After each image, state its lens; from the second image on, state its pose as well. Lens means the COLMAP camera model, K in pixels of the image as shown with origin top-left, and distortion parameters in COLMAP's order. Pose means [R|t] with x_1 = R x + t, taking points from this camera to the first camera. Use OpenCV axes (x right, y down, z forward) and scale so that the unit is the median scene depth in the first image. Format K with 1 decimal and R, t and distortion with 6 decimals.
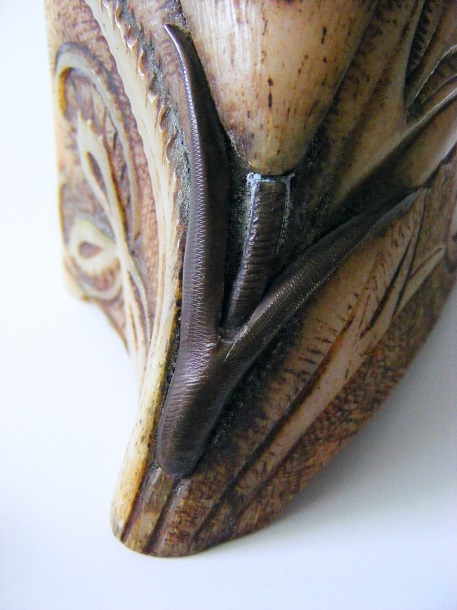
lens RADIAL K [[693.6, 0, 227.1], [0, 693.6, 303.1], [0, 0, 1]] dist [-0.242606, 0.000000]
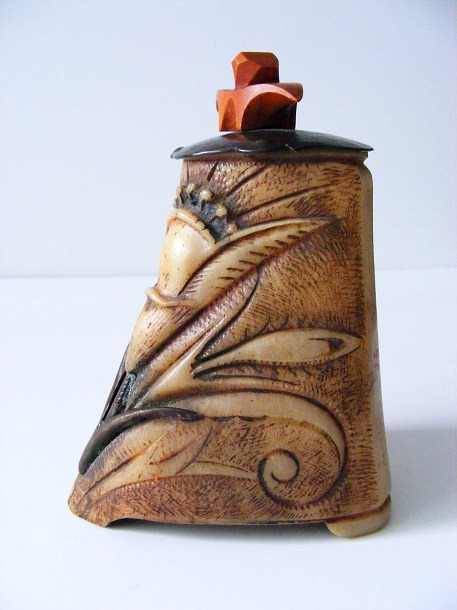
lens RADIAL K [[693.6, 0, 229.3], [0, 693.6, 305.4], [0, 0, 1]] dist [-0.242606, 0.000000]
pose [[0.491979, 0.225041, -0.841019, 2.044232], [-0.532864, 0.841771, -0.086473, -0.322716], [0.688485, 0.490692, 0.534050, -0.215263]]
